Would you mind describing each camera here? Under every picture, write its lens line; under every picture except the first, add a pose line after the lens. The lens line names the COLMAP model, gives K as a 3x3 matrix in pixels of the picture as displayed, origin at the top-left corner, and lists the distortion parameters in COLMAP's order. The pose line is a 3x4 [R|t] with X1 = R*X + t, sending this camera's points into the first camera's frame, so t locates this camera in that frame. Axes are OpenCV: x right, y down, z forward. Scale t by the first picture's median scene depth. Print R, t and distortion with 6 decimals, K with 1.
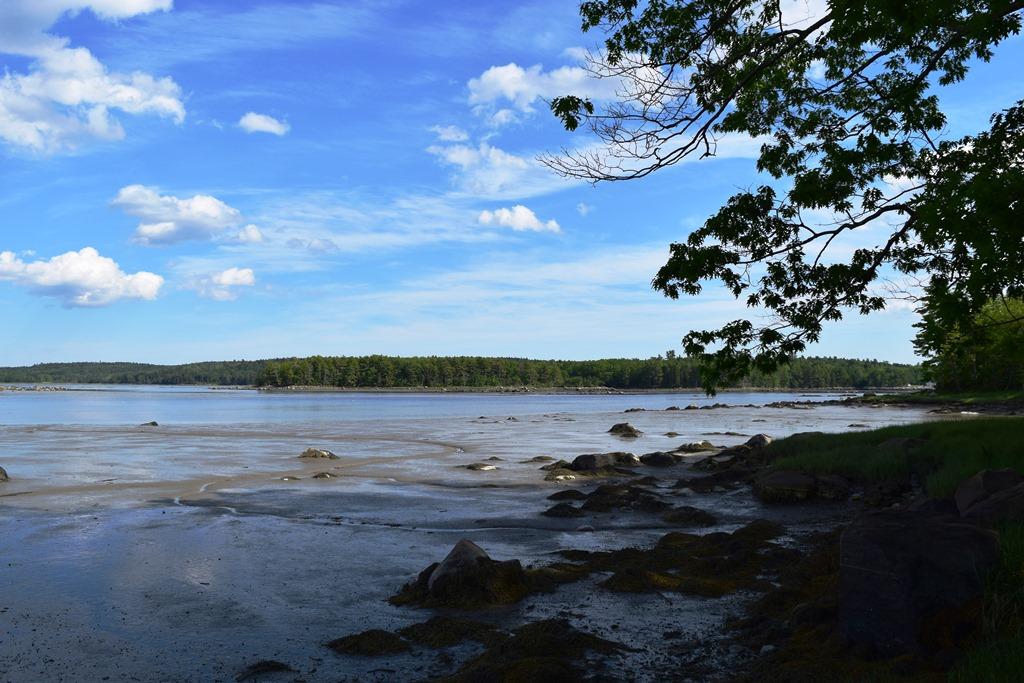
lens RADIAL K [[789.6, 0, 509.3], [0, 789.6, 336.1], [0, 0, 1]] dist [-0.076757, 0.012430]
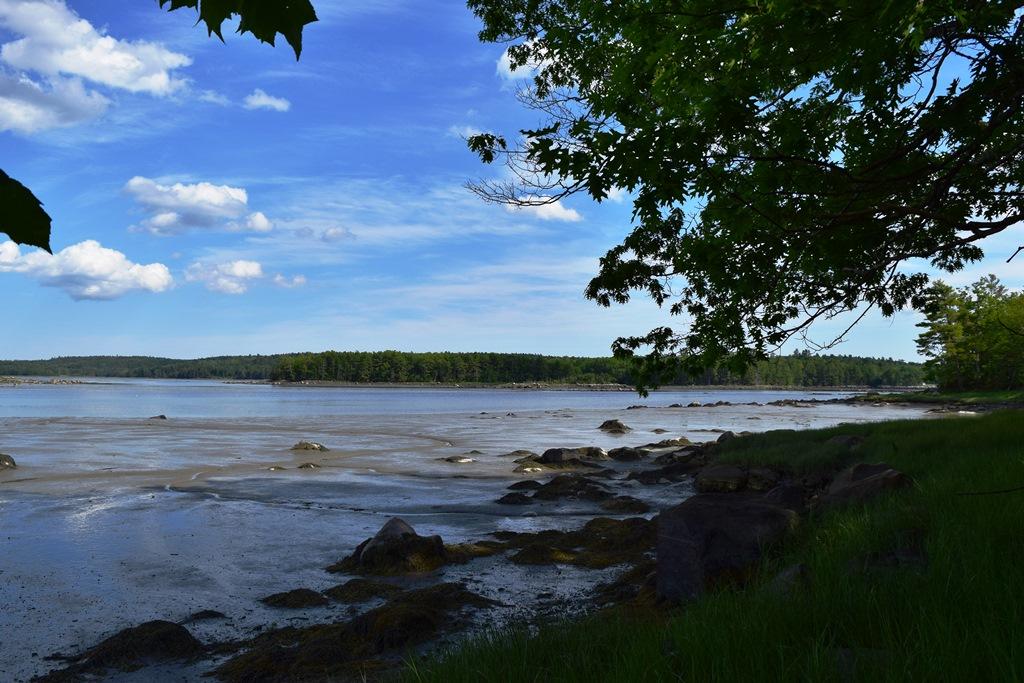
lens RADIAL K [[789.6, 0, 514.8], [0, 789.6, 342.8], [0, 0, 1]] dist [-0.076757, 0.012430]
pose [[0.999900, 0.006092, -0.012761, 0.083685], [-0.005917, 0.999889, 0.013644, -0.010098], [0.012842, -0.013567, 0.999825, -0.094829]]
